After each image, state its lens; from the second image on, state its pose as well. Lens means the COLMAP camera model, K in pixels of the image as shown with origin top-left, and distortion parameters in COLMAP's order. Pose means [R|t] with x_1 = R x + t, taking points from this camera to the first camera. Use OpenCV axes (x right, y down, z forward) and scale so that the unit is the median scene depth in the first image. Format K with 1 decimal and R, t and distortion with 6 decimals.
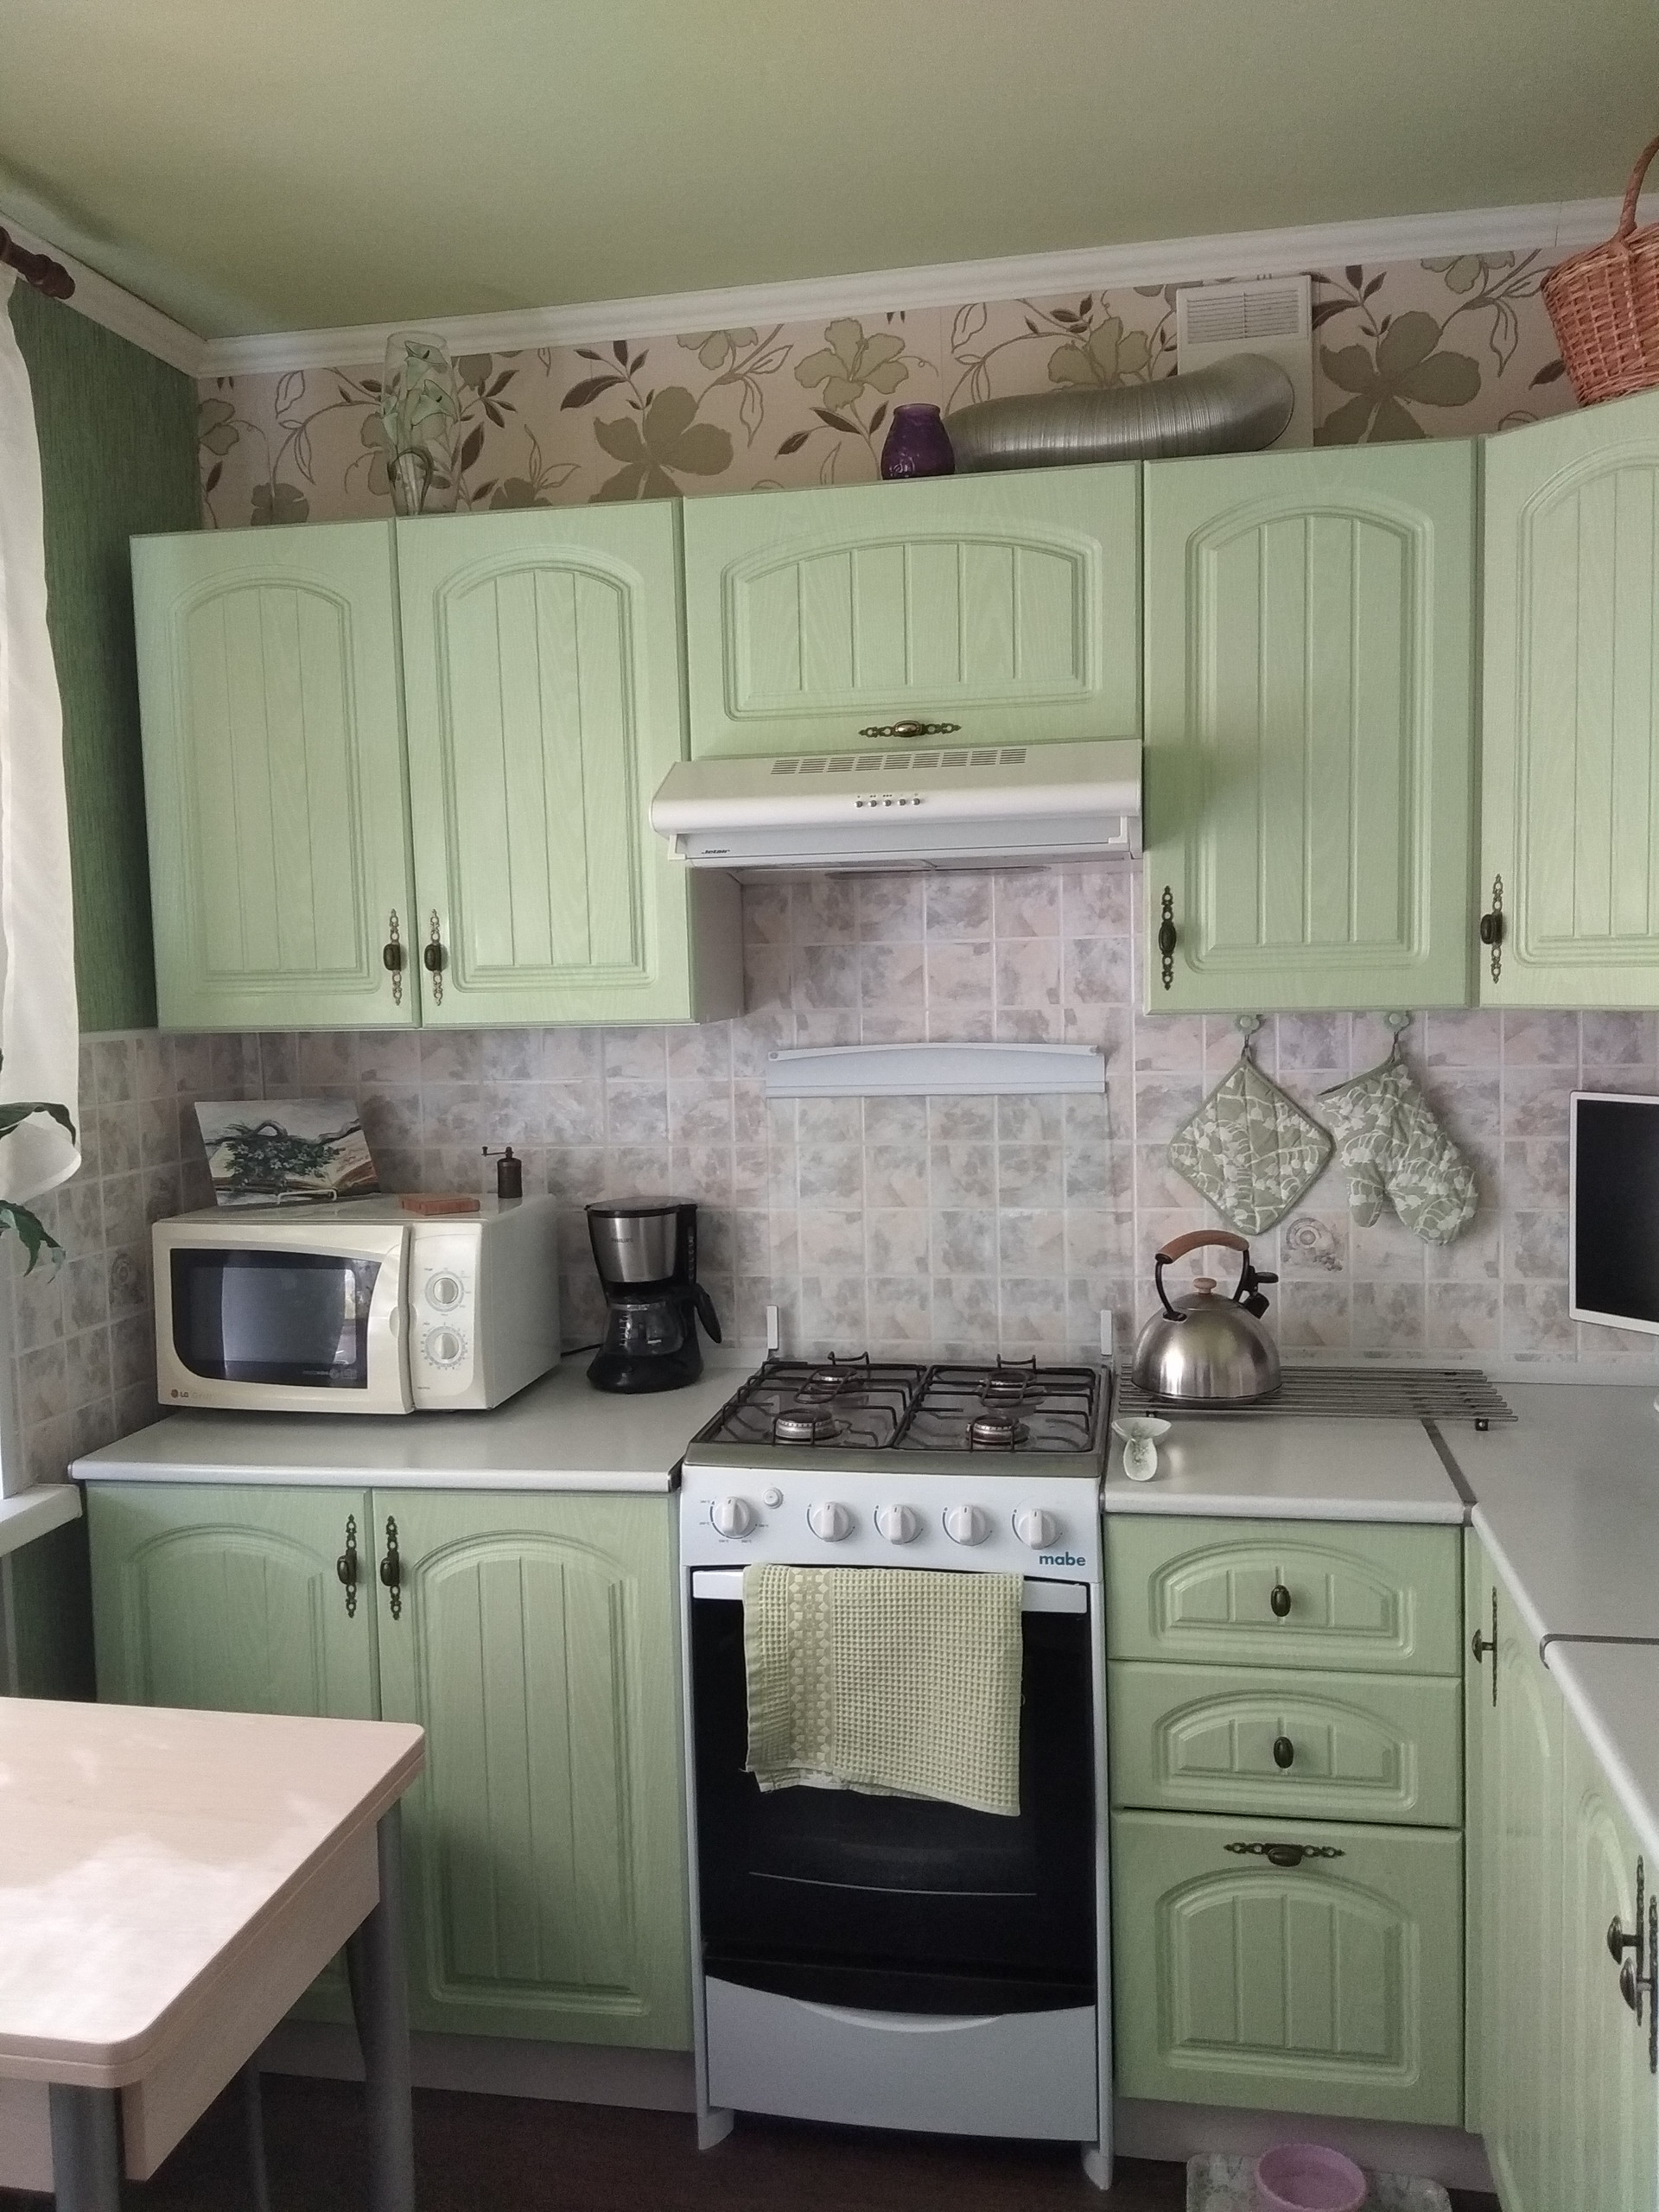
lens RADIAL K [[1798.1, 0, 814.5], [0, 1798.1, 1100.6], [0, 0, 1]] dist [0.116185, -0.203247]
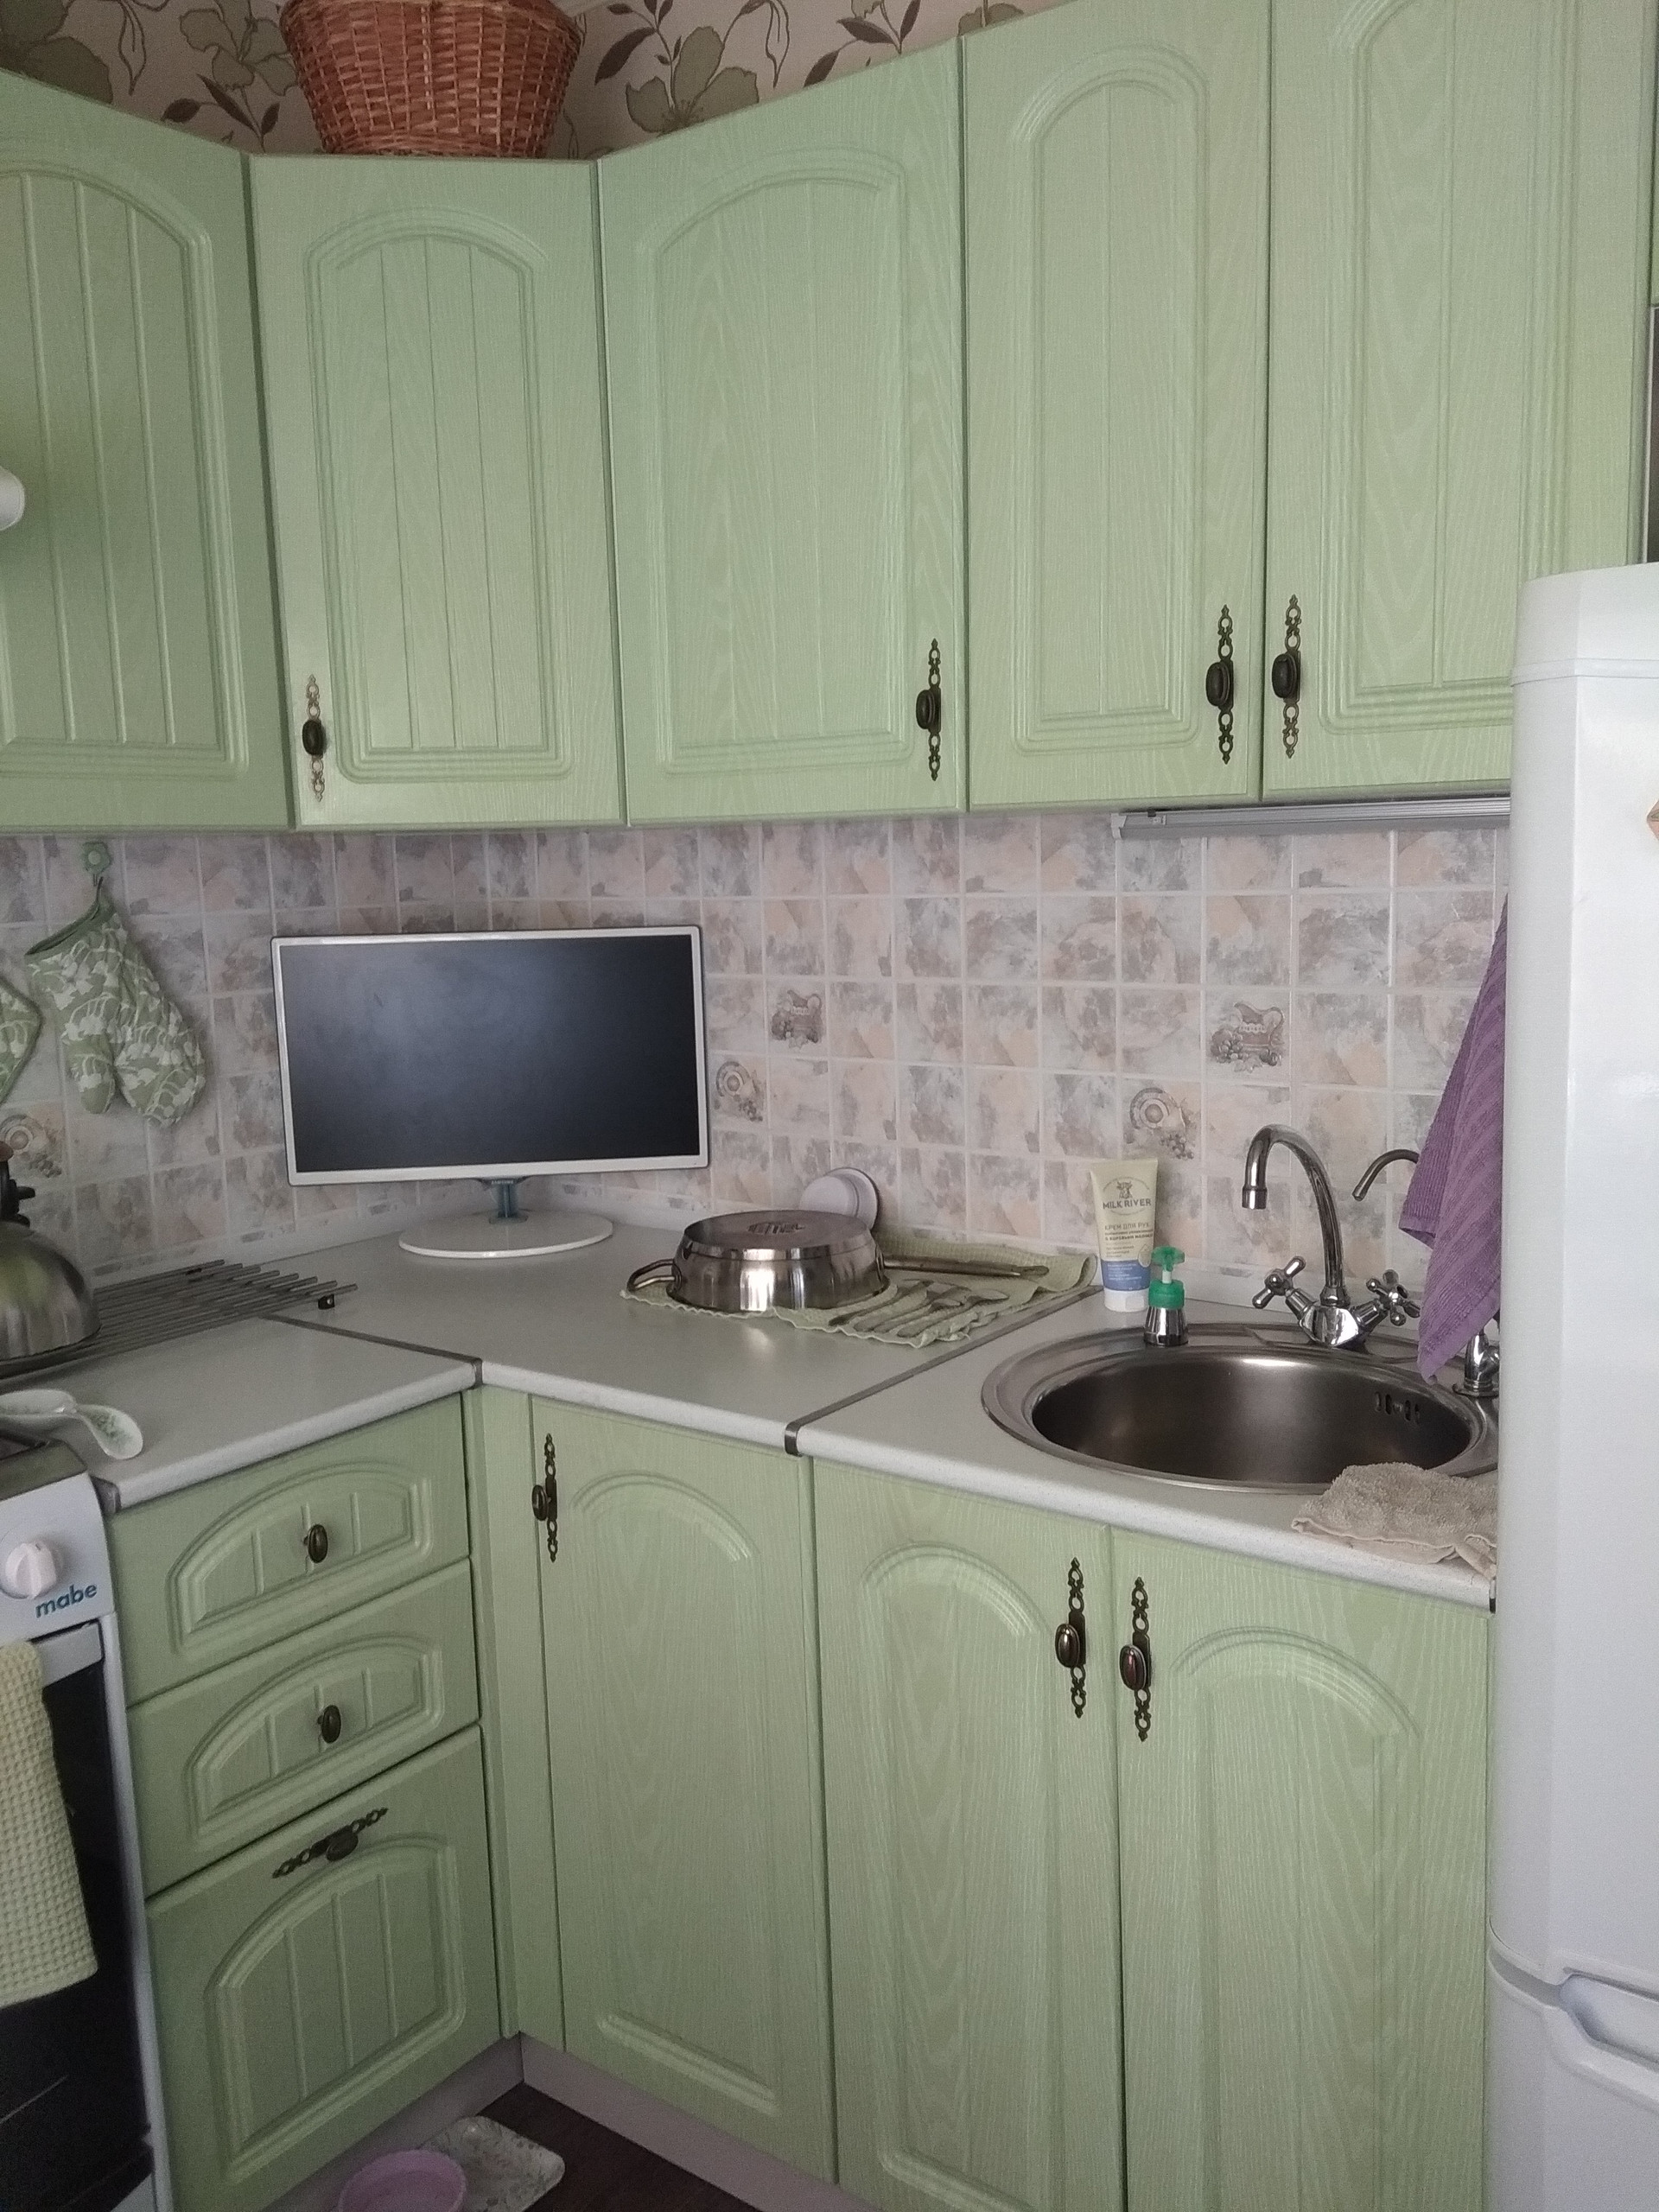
lens RADIAL K [[1798.1, 0, 814.5], [0, 1798.1, 1100.6], [0, 0, 1]] dist [0.116185, -0.203247]
pose [[0.440966, -0.111493, 0.890572, -0.284207], [0.089055, 0.992793, 0.080195, 0.026979], [-0.893095, 0.043947, 0.447717, 0.350875]]
